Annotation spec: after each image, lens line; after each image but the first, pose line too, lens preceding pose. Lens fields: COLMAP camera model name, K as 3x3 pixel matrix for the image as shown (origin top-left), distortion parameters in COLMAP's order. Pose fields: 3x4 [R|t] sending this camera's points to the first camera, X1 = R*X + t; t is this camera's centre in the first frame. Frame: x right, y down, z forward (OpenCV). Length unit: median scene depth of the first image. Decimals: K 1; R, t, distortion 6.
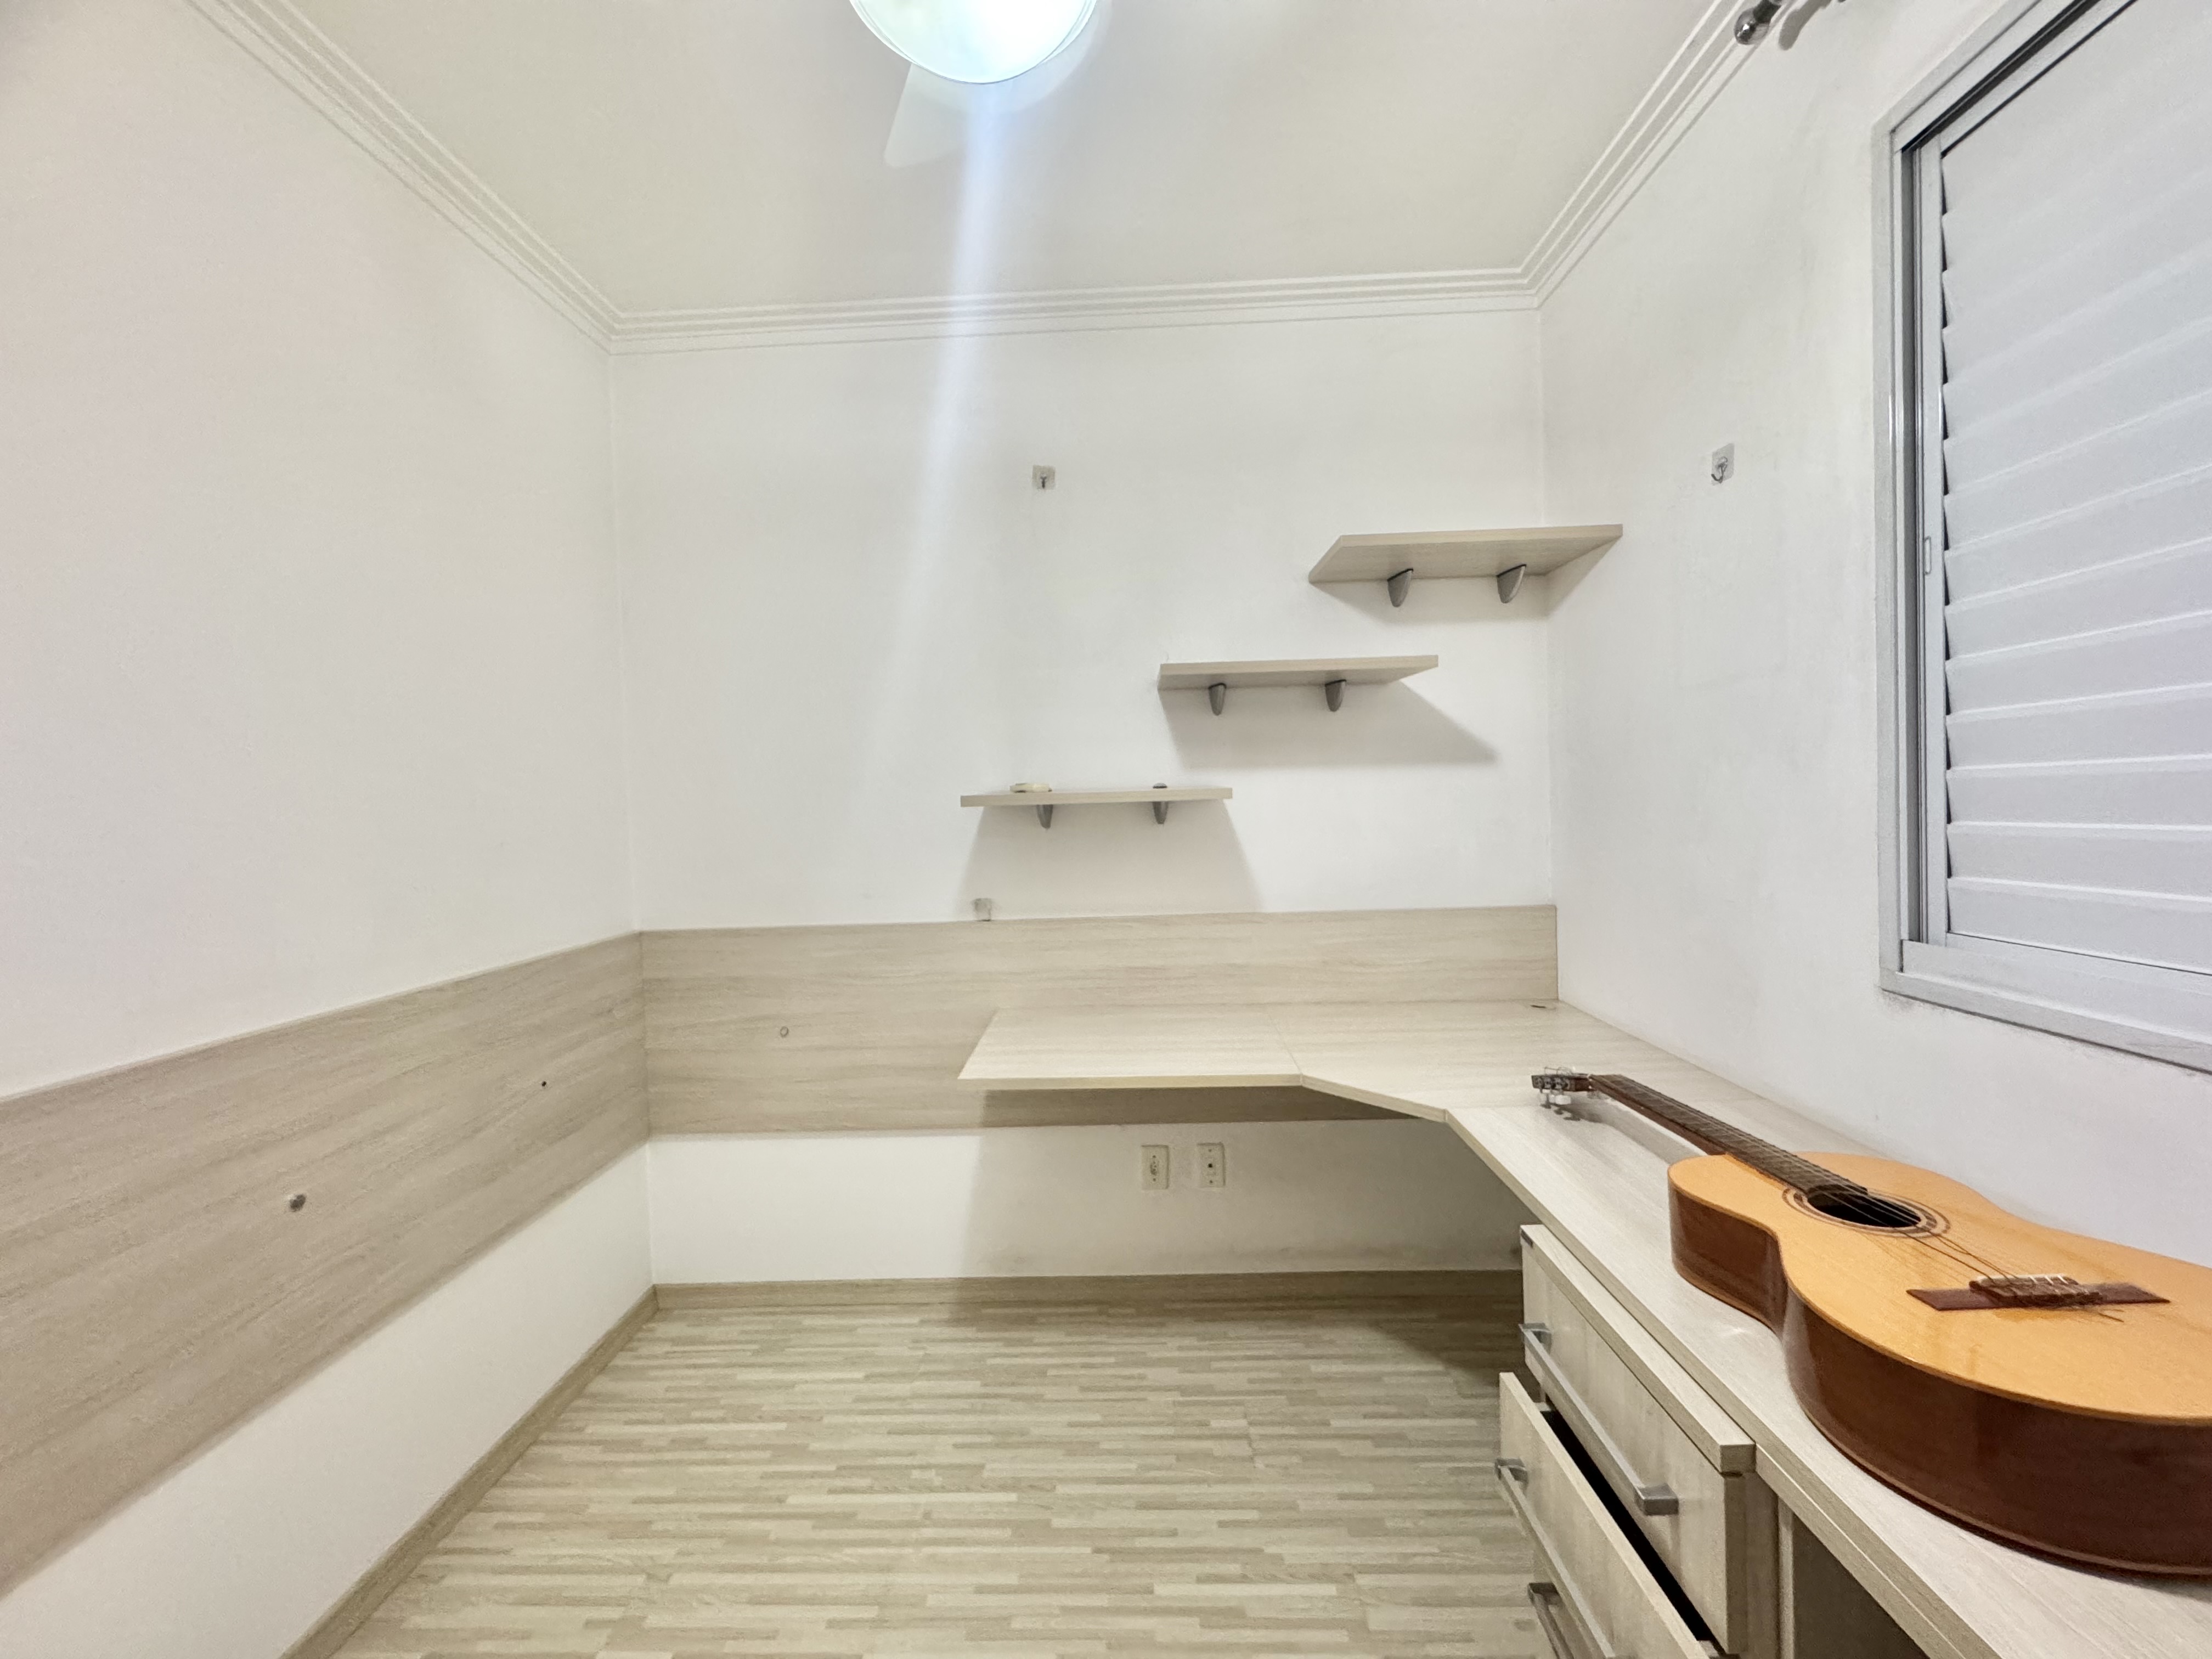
lens RADIAL K [[883.1, 0, 1105.9], [0, 883.1, 822.5], [0, 0, 1]] dist [-0.003608, 0.000657]
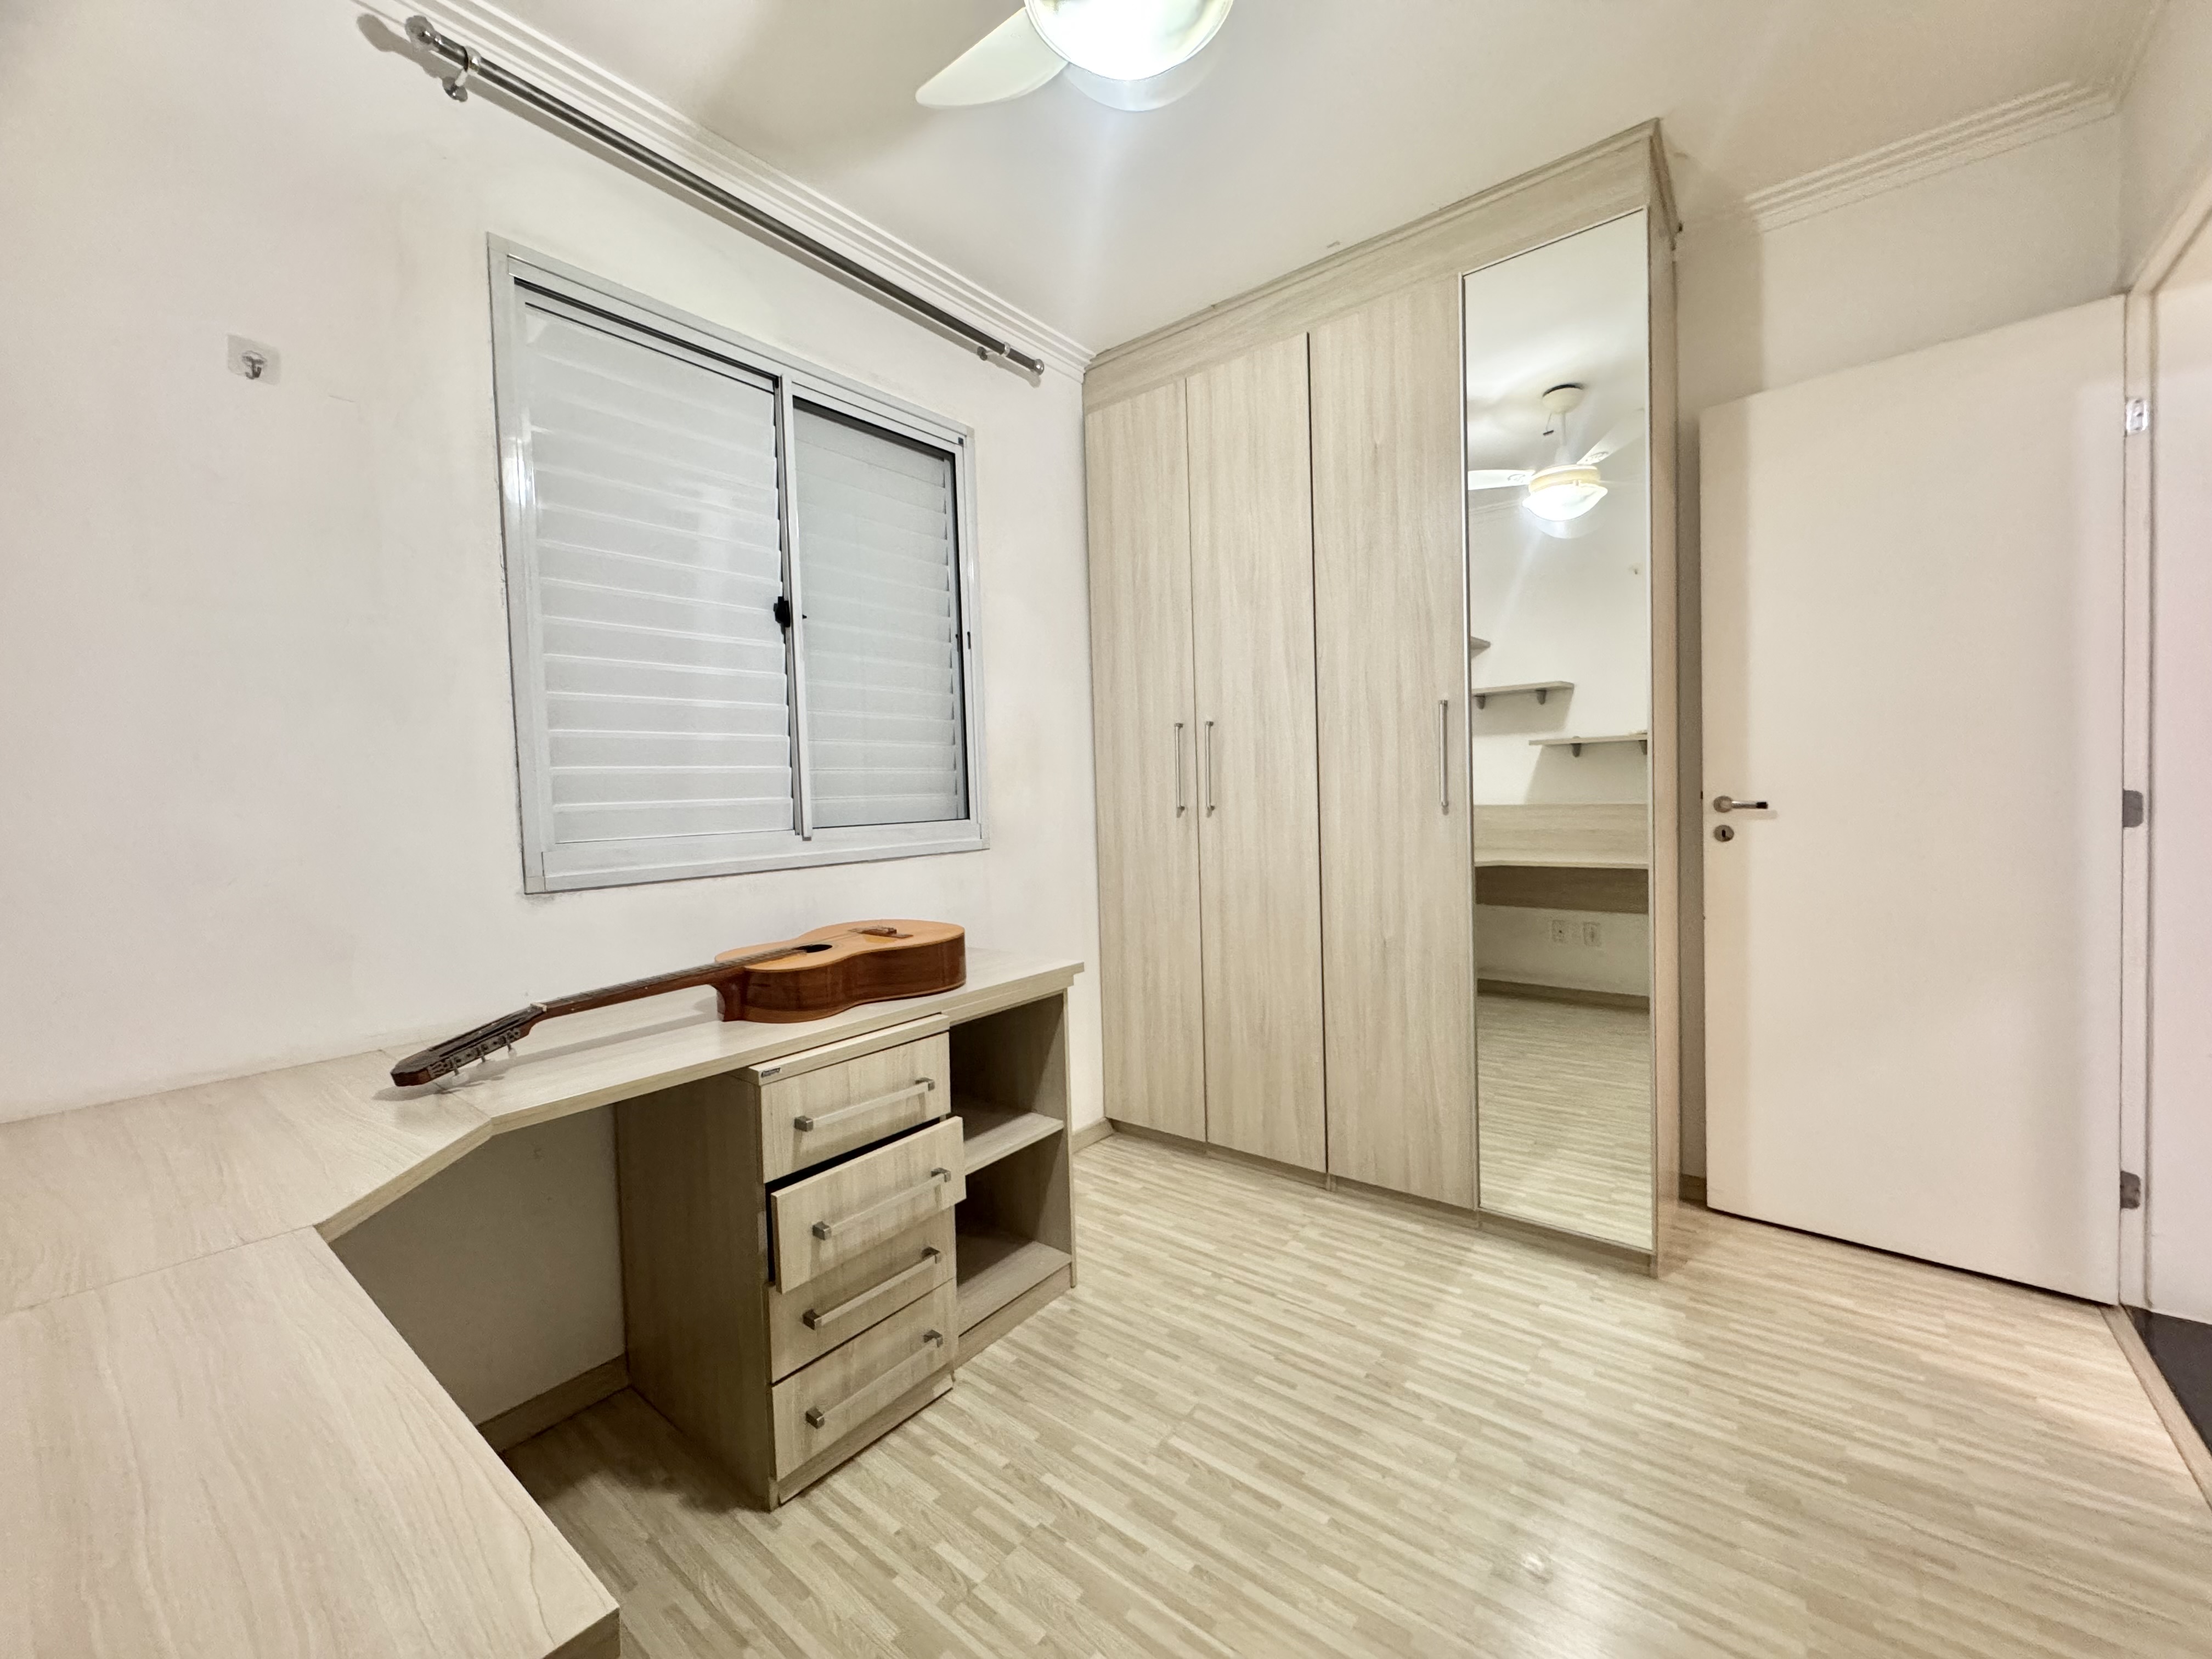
lens RADIAL K [[883.1, 0, 1104.5], [0, 883.1, 821.3], [0, 0, 1]] dist [-0.003608, 0.000657]
pose [[-0.798947, 0.042369, 0.599907, -0.351658], [0.075336, 0.996709, 0.029938, 0.062565], [-0.596664, 0.069113, -0.799509, 0.901496]]
